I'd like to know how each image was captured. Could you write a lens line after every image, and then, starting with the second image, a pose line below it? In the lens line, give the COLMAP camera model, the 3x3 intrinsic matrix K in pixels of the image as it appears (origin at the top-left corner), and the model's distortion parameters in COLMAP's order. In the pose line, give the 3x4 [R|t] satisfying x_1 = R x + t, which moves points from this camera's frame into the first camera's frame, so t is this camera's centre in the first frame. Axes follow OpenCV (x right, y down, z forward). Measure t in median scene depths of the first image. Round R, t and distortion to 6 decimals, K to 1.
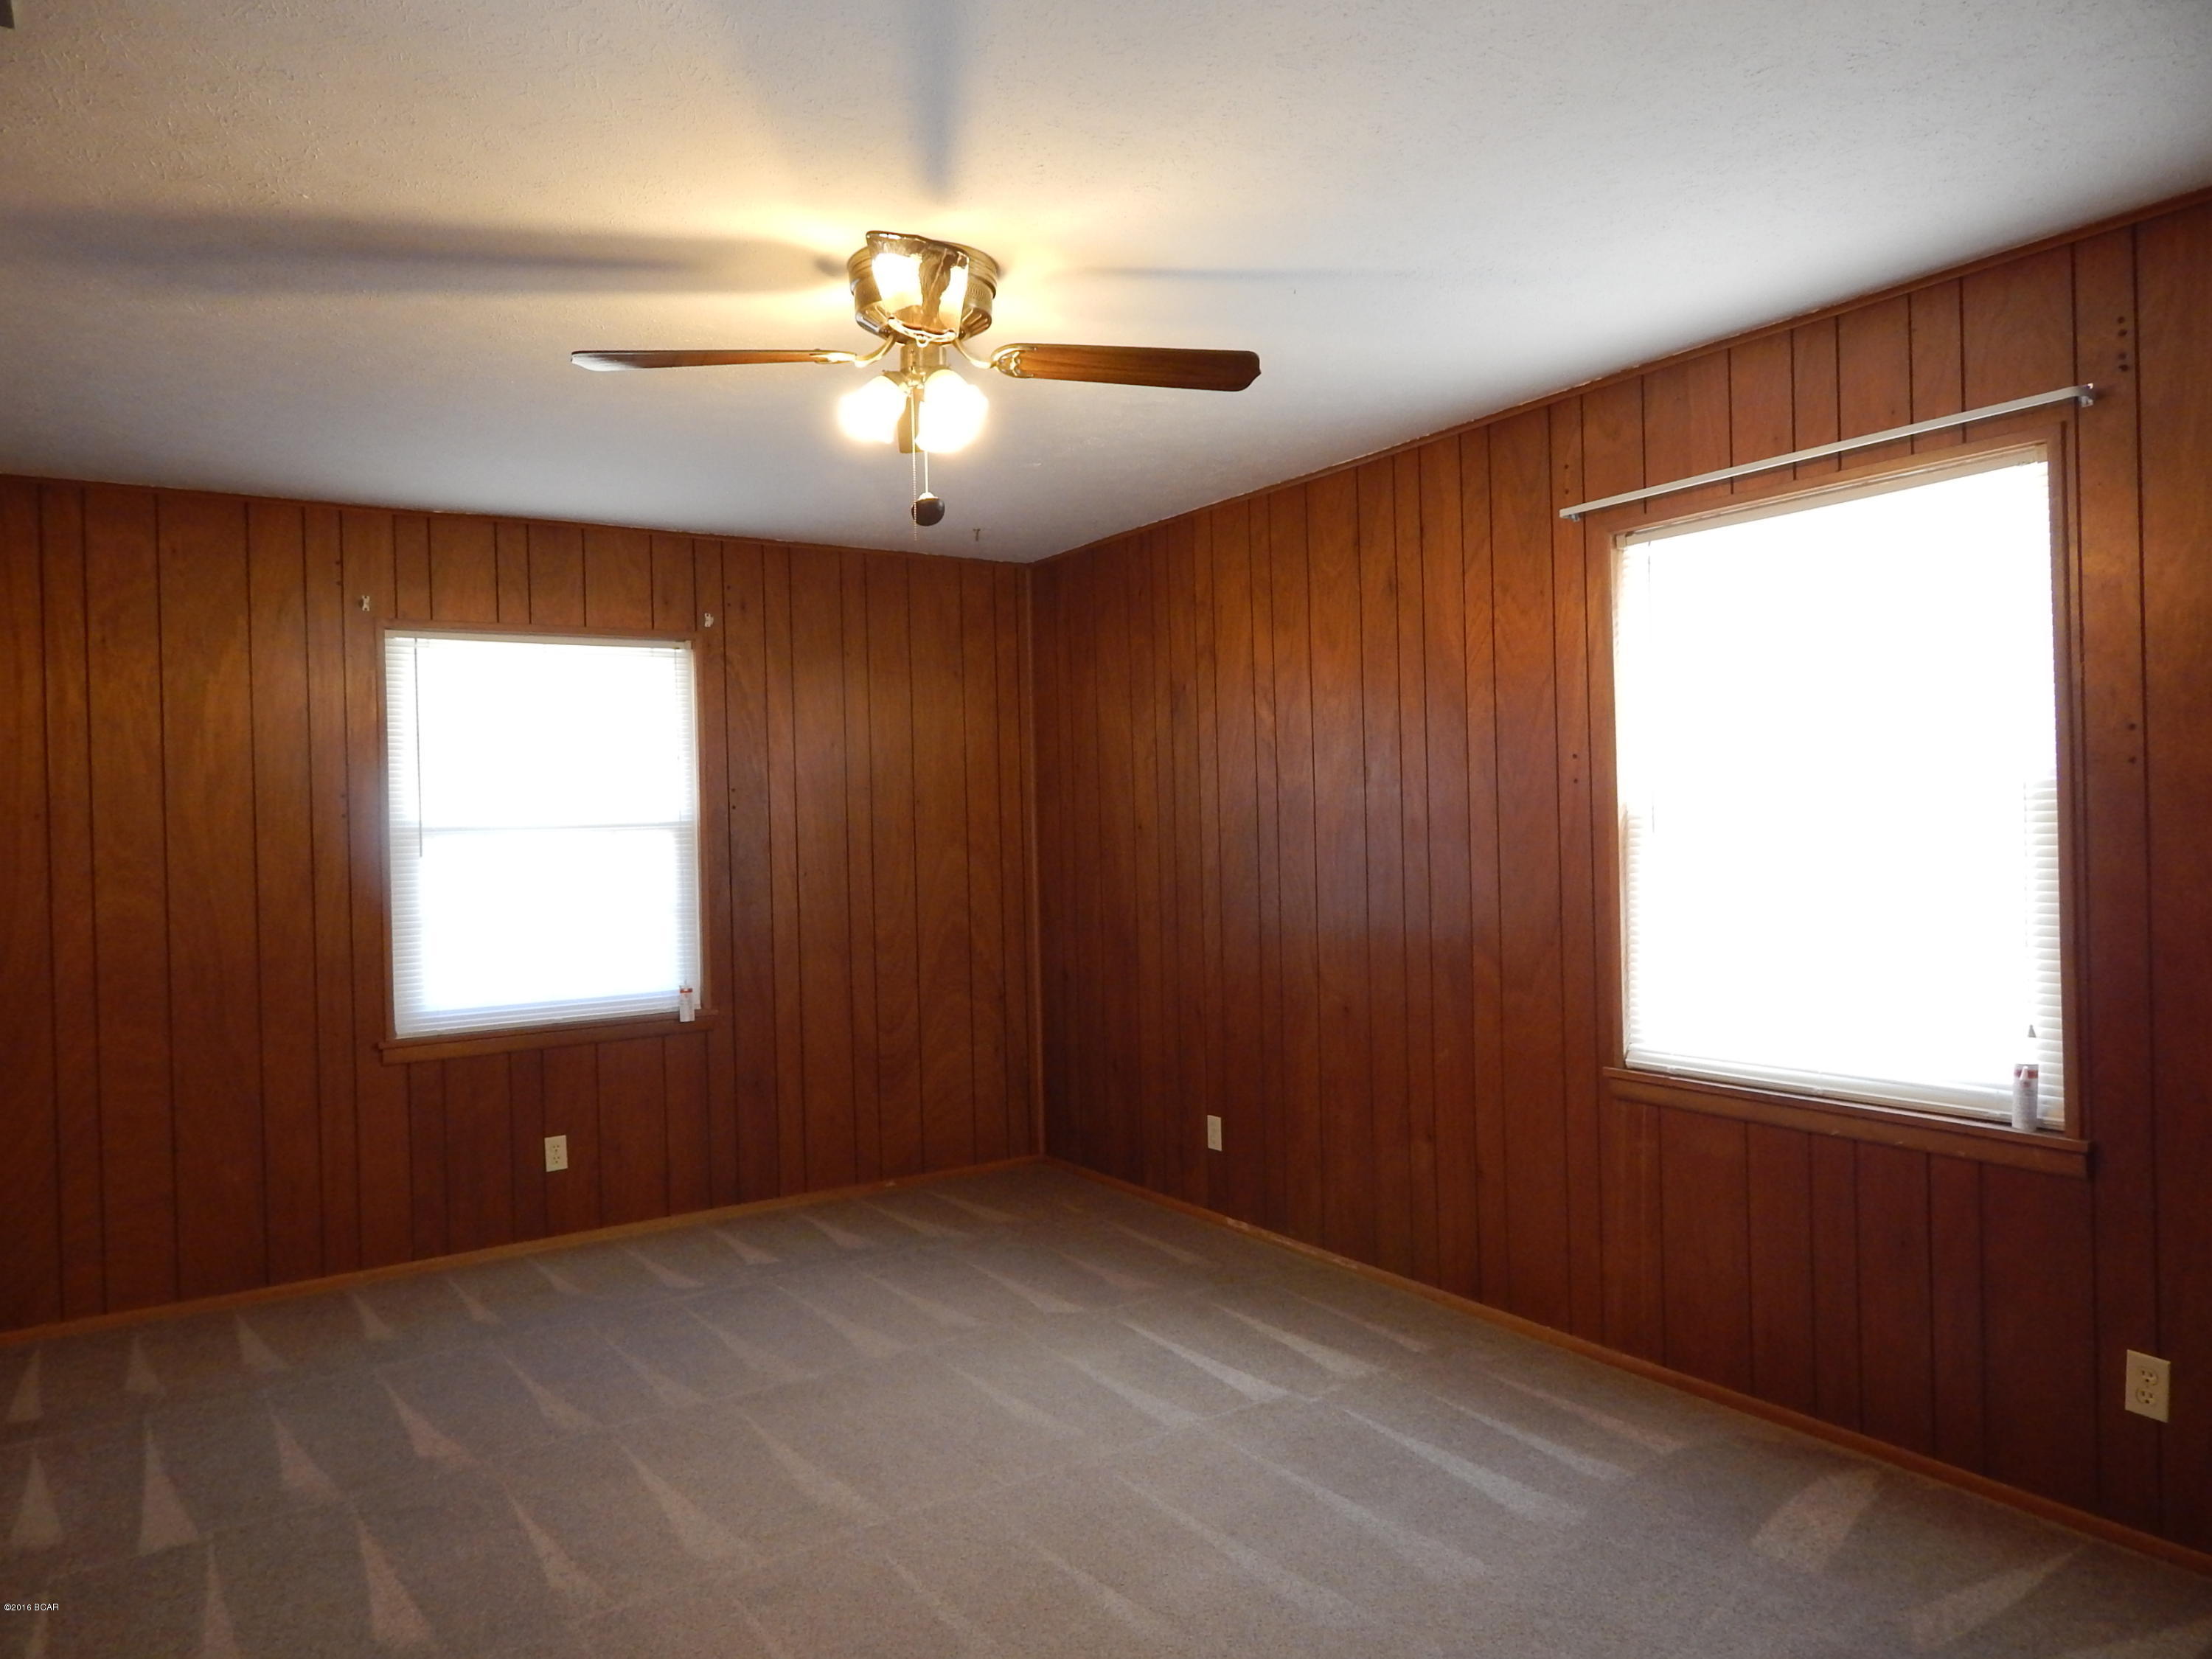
lens RADIAL K [[1464.8, 0, 1107.1], [0, 1464.8, 829.8], [0, 0, 1]] dist [0.006018, -0.004247]
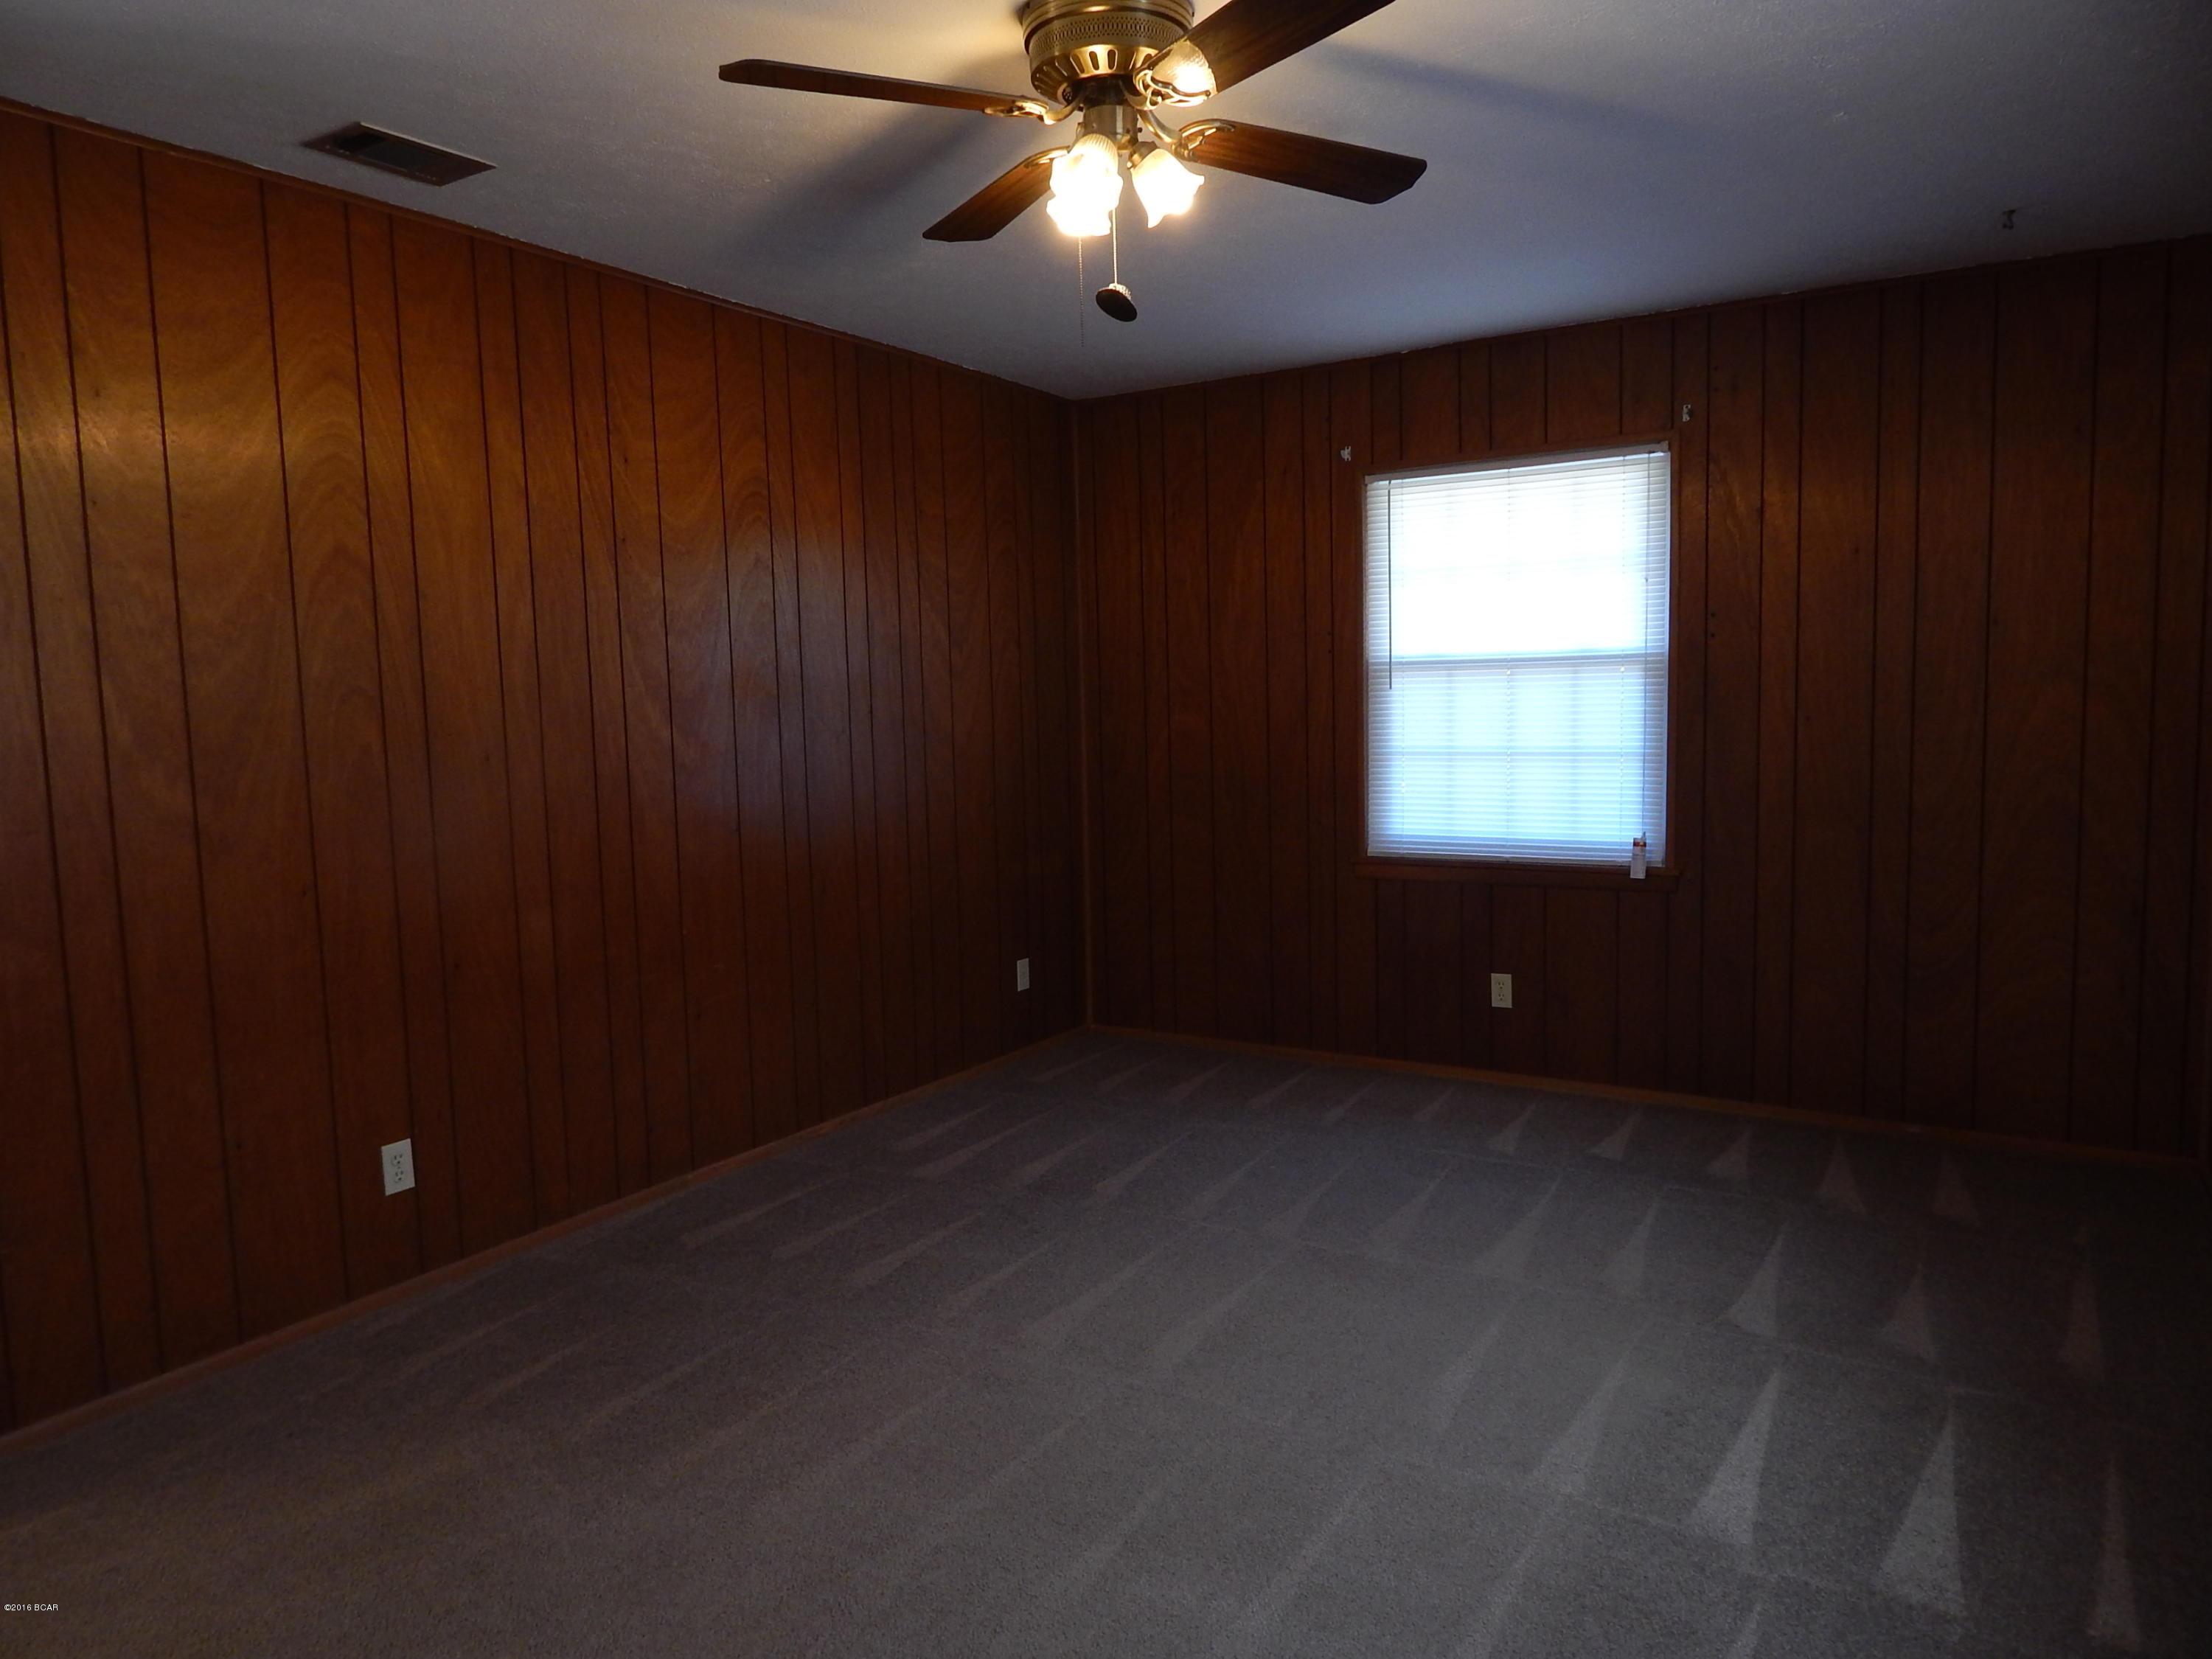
lens RADIAL K [[1464.8, 0, 1107.9], [0, 1464.8, 826.5], [0, 0, 1]] dist [0.006018, -0.004247]
pose [[0.412937, 0.098765, -0.905389, 0.420336], [0.005738, 0.993801, 0.111026, -0.001721], [0.910742, -0.051042, 0.409810, 0.372867]]
